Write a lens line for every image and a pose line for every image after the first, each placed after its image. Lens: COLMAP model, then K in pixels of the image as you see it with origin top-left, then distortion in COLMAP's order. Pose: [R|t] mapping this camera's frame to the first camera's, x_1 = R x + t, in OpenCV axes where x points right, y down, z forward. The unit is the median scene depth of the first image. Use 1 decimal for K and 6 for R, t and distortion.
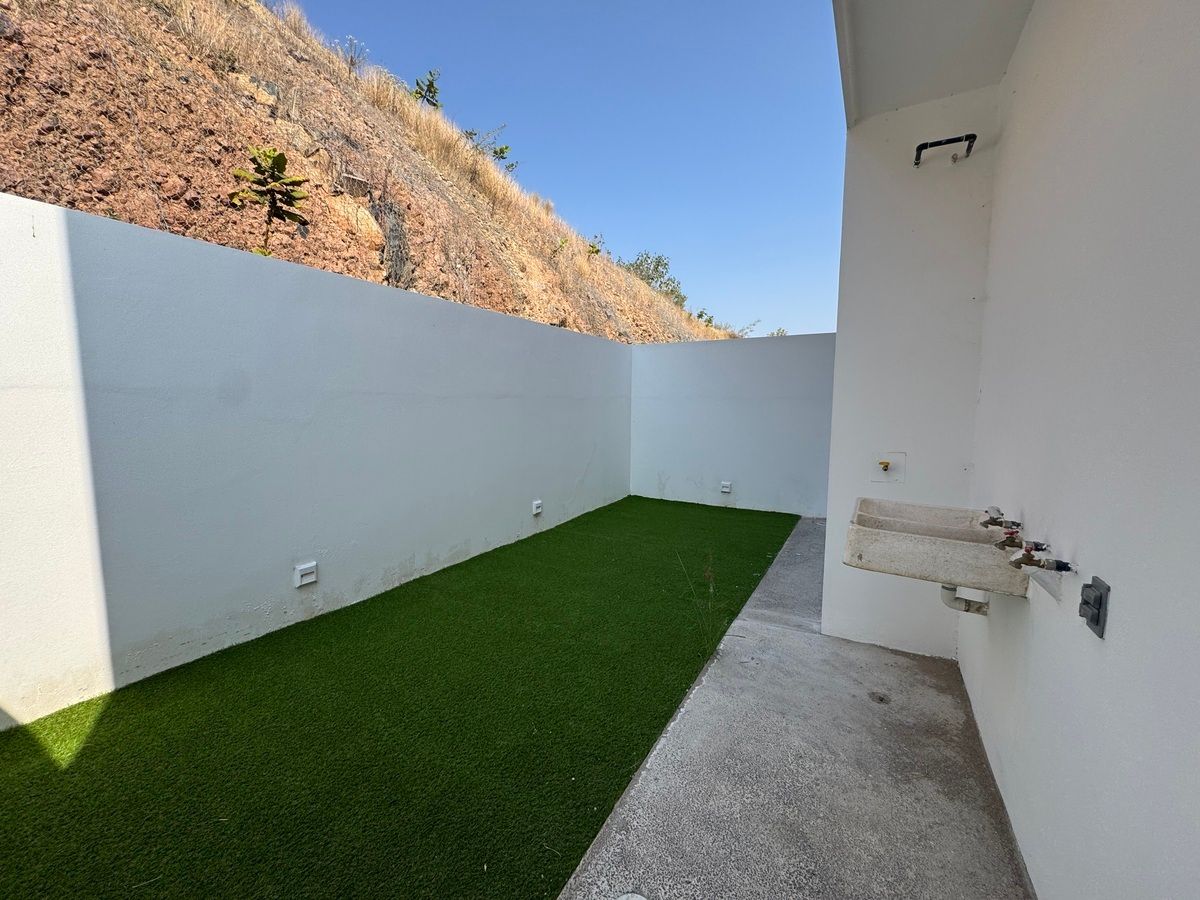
lens RADIAL K [[478.3, 0, 597.8], [0, 478.3, 450.1], [0, 0, 1]] dist [-0.002076, 0.000263]
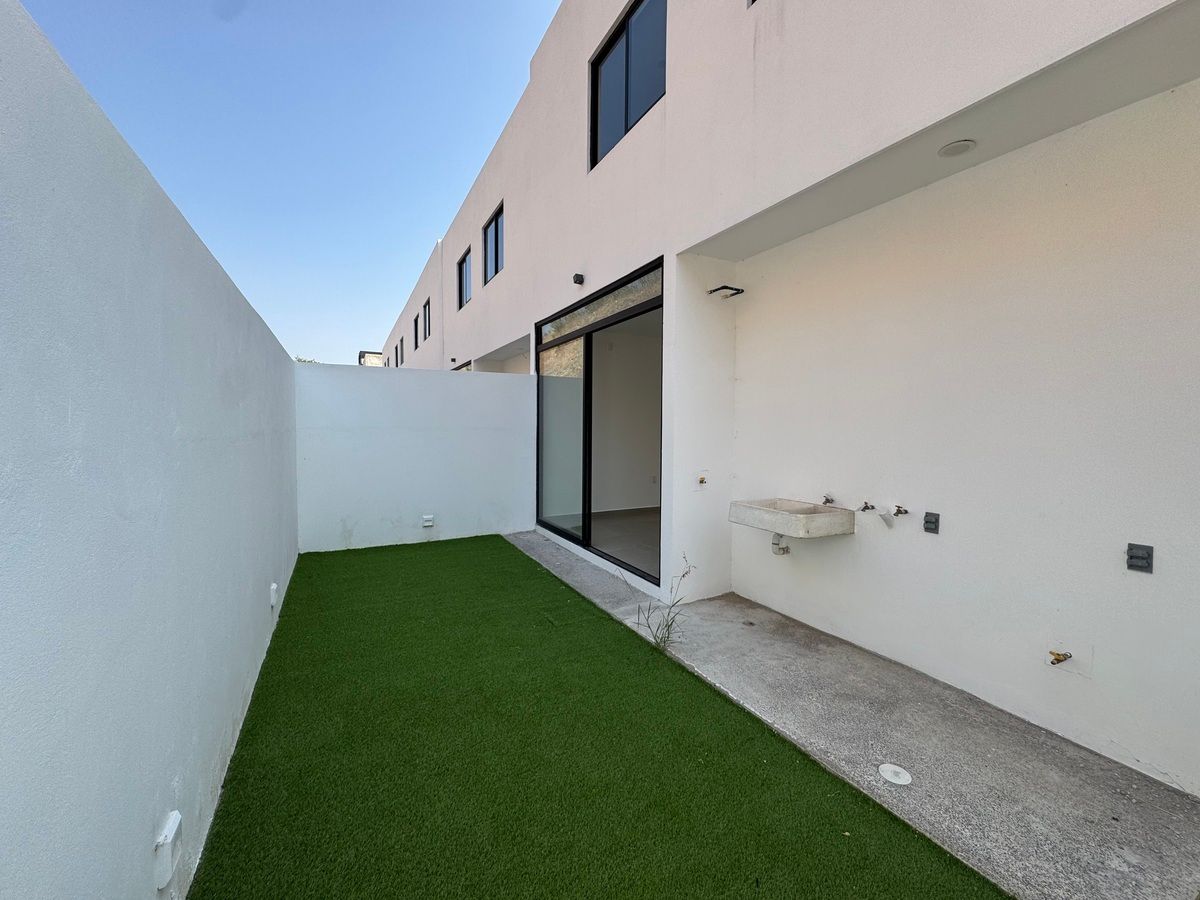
lens RADIAL K [[478.3, 0, 597.8], [0, 478.3, 450.1], [0, 0, 1]] dist [-0.002076, 0.000263]
pose [[0.536357, -0.046454, 0.842712, -0.832402], [0.083281, 0.996524, 0.001928, -0.090476], [-0.839872, 0.069148, 0.538362, 0.425176]]
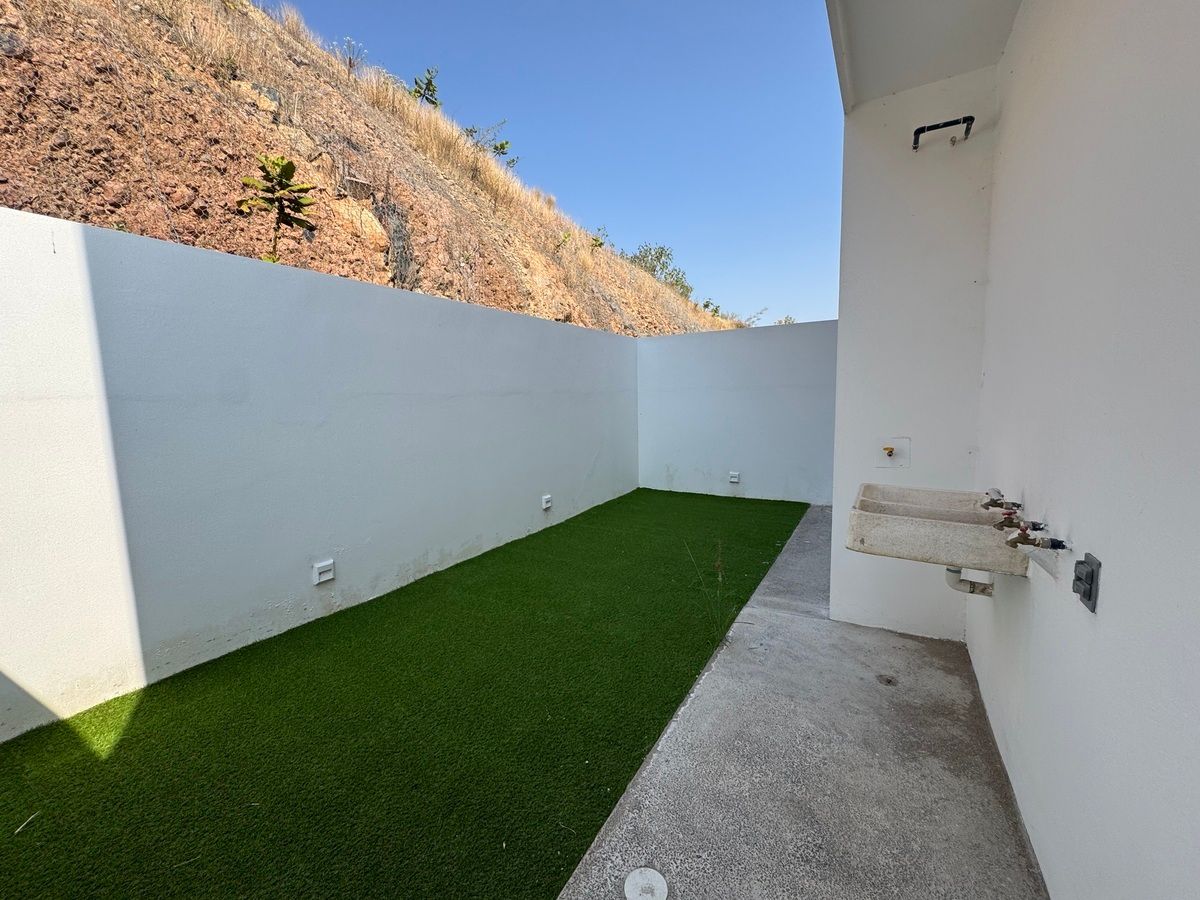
lens RADIAL K [[478.3, 0, 597.8], [0, 478.3, 450.1], [0, 0, 1]] dist [-0.002076, 0.000263]
pose [[0.999456, -0.026768, -0.019270, 0.006675], [0.027009, 0.999559, 0.012354, 0.001075], [0.018931, -0.012868, 0.999738, -0.016241]]
